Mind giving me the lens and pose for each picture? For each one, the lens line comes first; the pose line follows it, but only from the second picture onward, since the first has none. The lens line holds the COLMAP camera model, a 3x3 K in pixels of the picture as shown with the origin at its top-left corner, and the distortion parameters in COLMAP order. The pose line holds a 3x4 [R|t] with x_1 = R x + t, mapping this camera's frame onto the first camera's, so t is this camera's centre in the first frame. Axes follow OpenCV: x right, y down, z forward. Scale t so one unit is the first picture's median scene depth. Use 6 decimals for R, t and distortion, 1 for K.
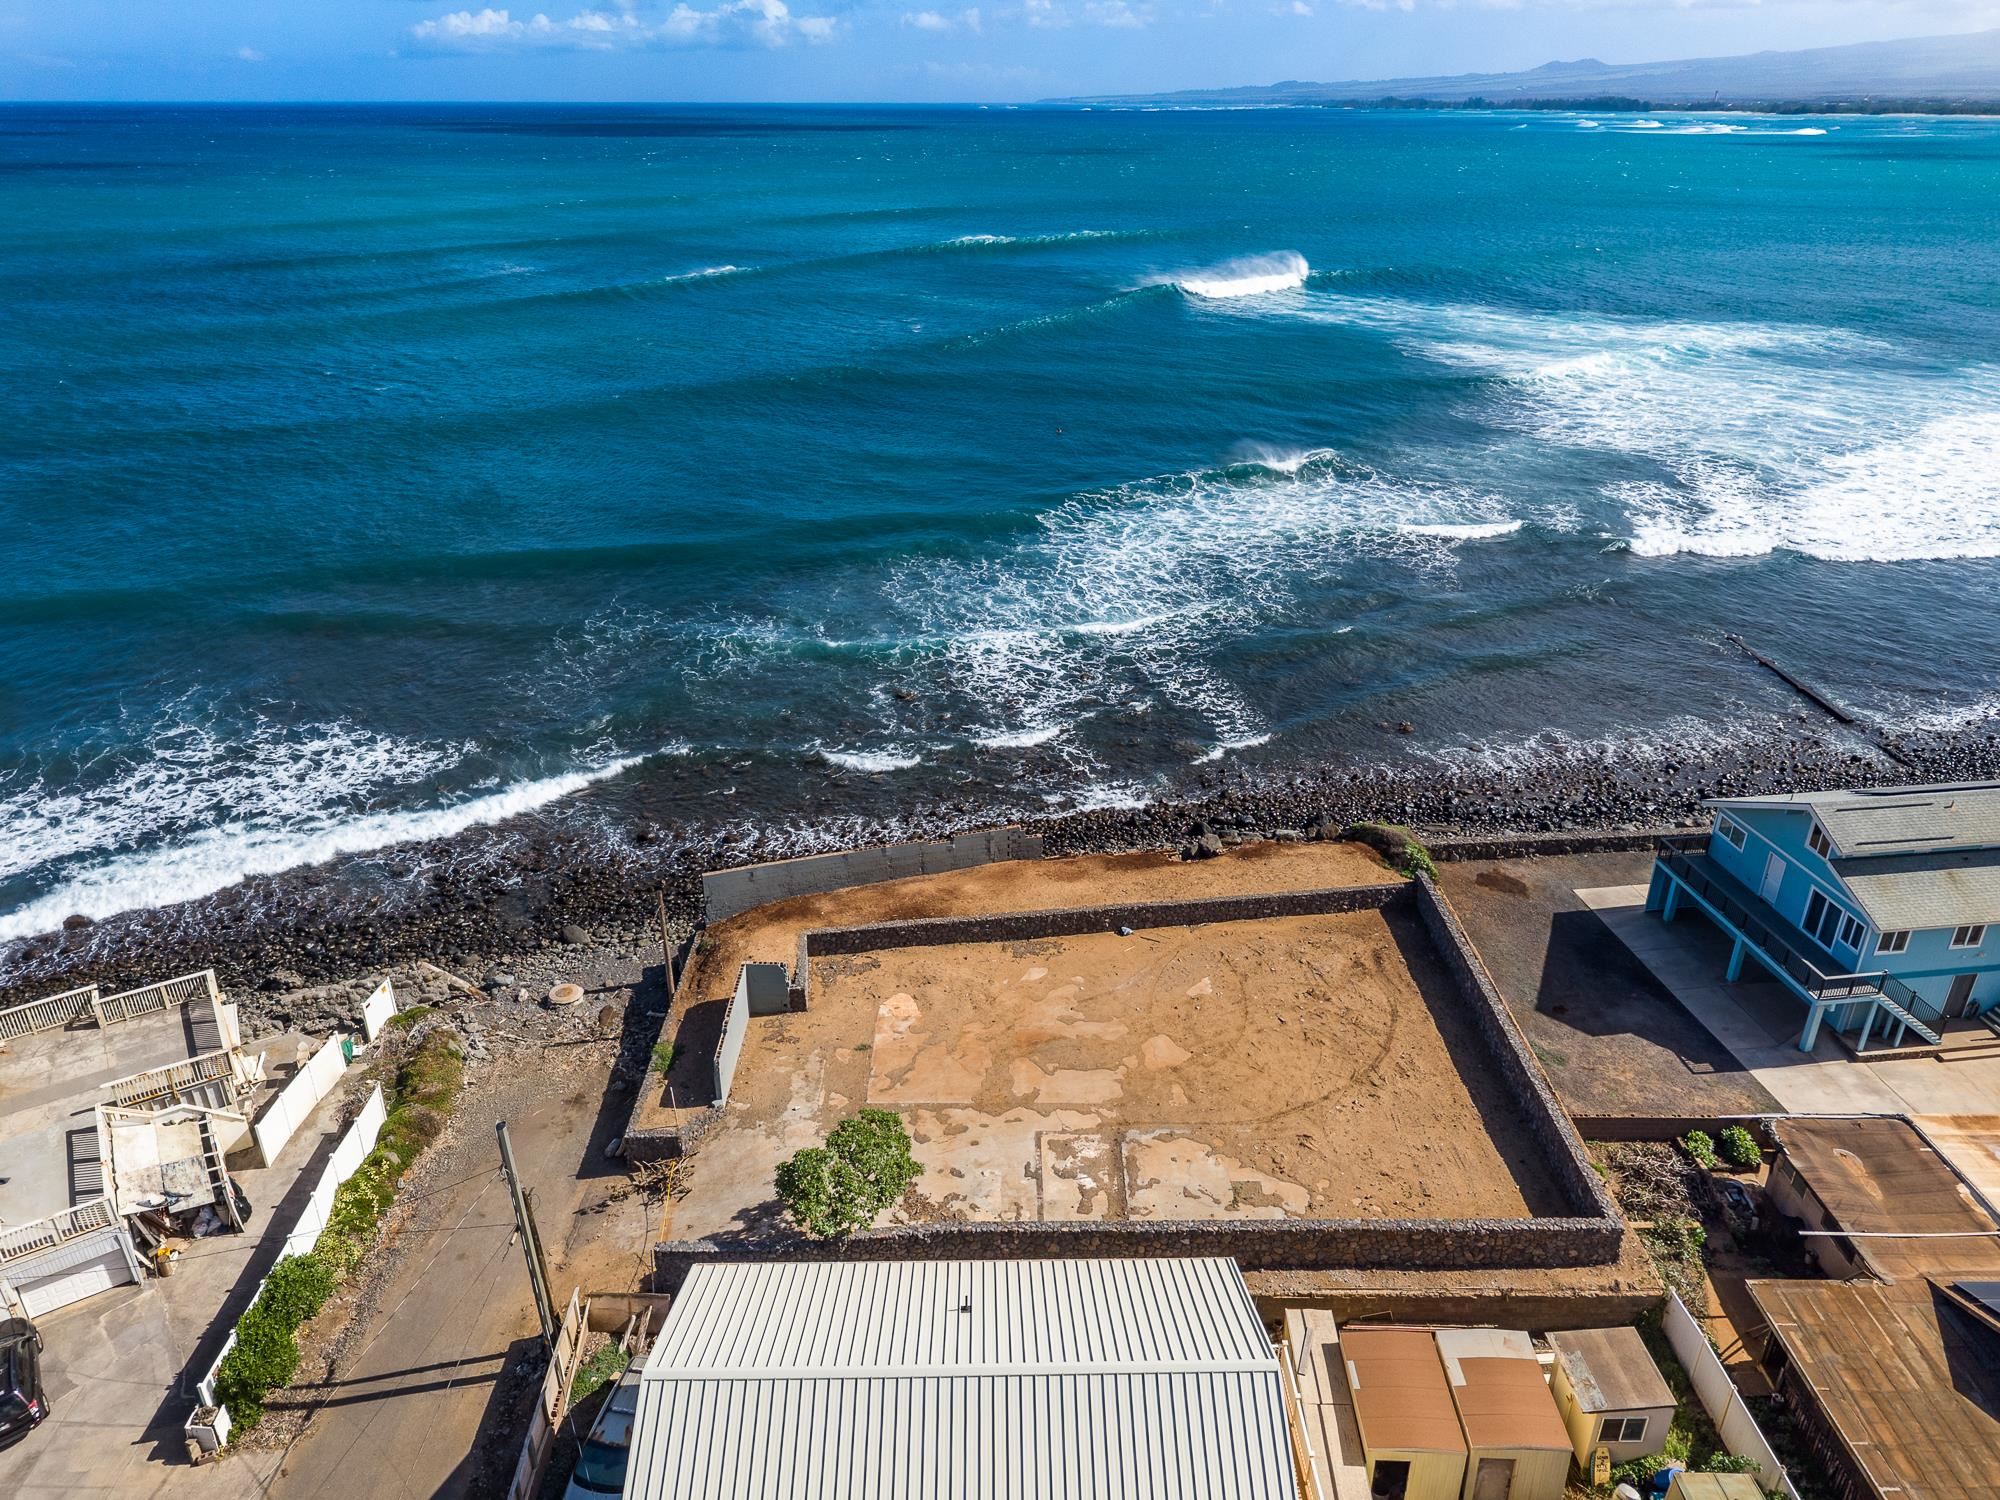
lens RADIAL K [[1349.7, 0, 1000.0], [0, 1349.7, 750.0], [0, 0, 1]] dist [0.009677, -0.008088]
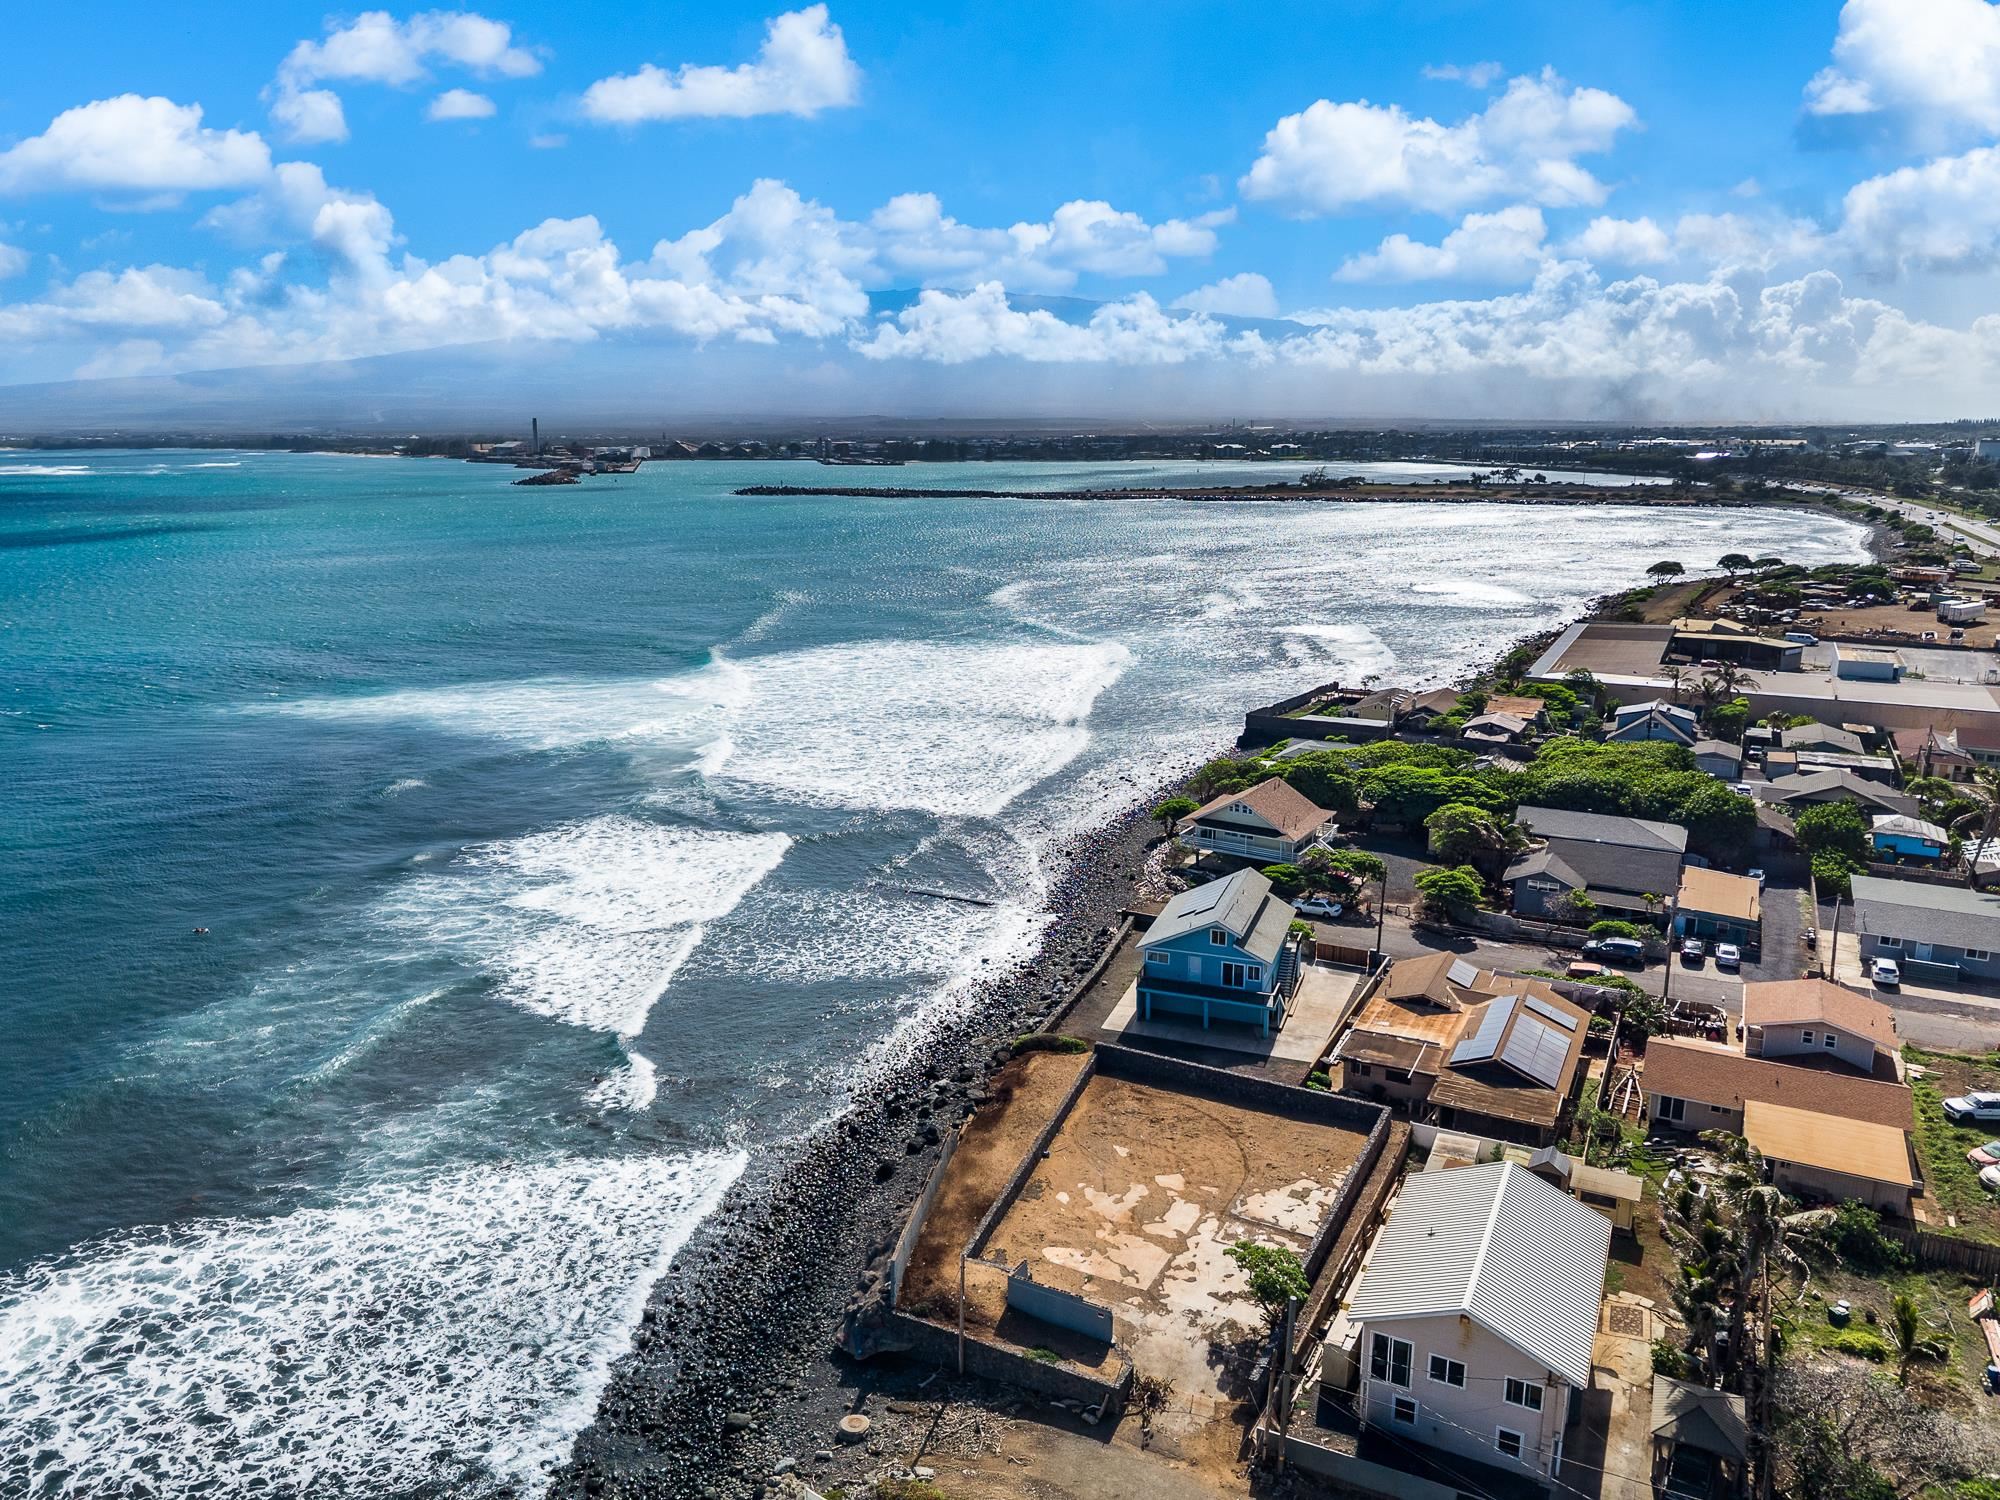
lens RADIAL K [[1349.7, 0, 1000.0], [0, 1349.7, 750.0], [0, 0, 1]] dist [0.009677, -0.008088]
pose [[0.474901, -0.198446, 0.857373, -1.255401], [0.389688, 0.920943, -0.002690, -0.325202], [-0.789058, 0.335385, 0.514689, 0.155057]]
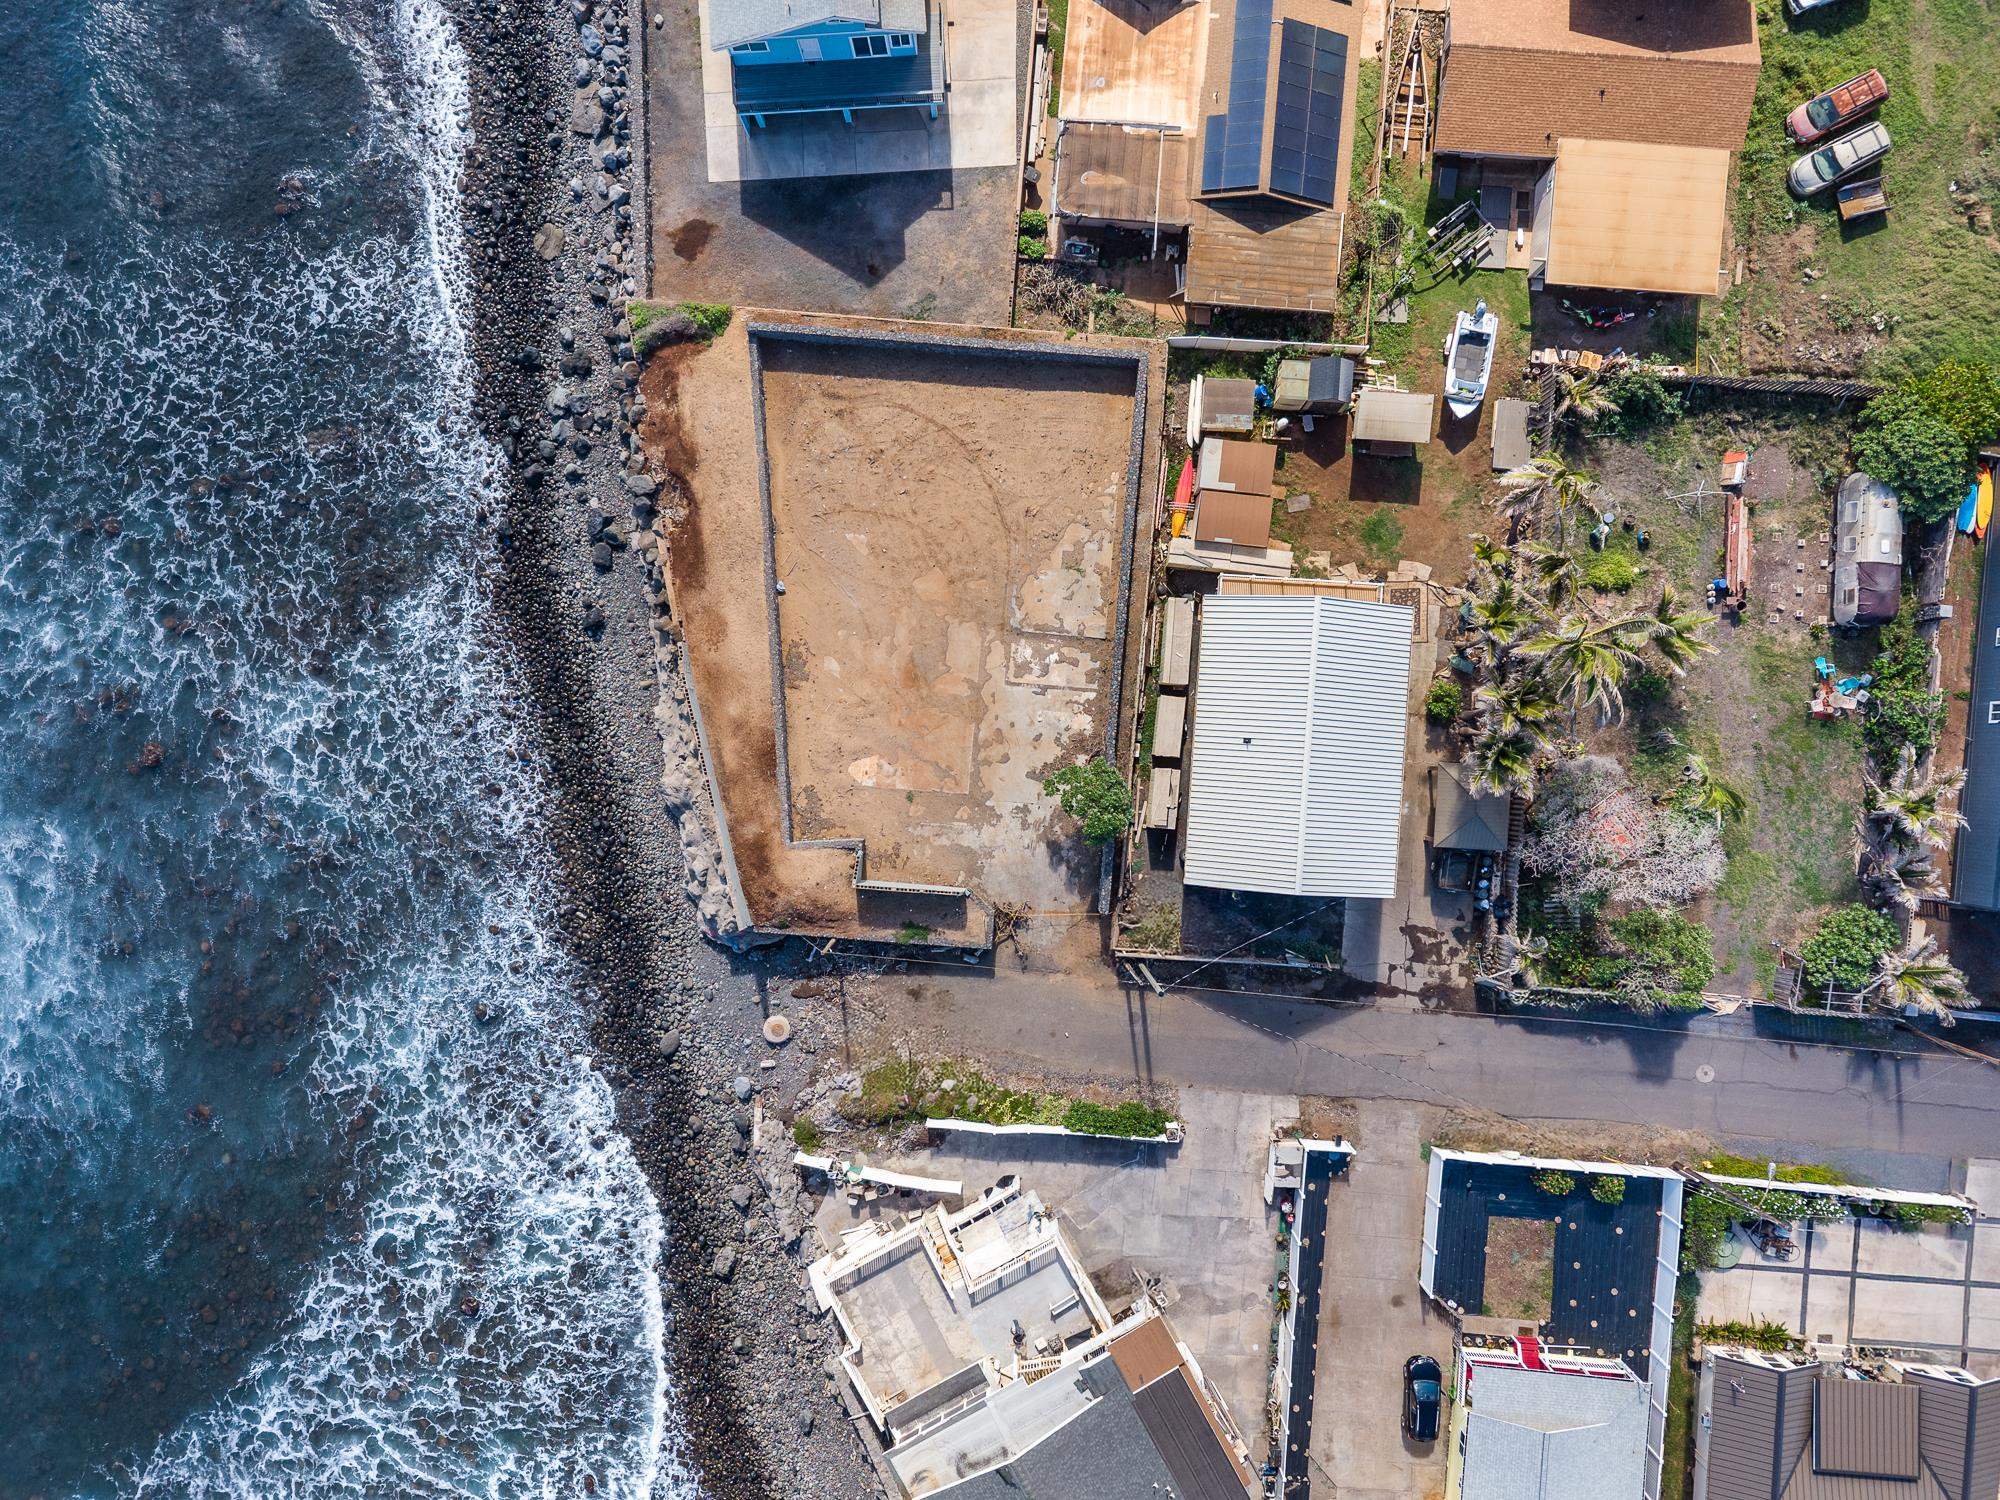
lens RADIAL K [[1349.7, 0, 1000.0], [0, 1349.7, 750.0], [0, 0, 1]] dist [0.009677, -0.008088]
pose [[0.081820, -0.996647, 0.000056, -0.044799], [0.443838, 0.036488, 0.895364, -0.997131], [-0.892364, -0.073233, 0.445336, 0.293884]]
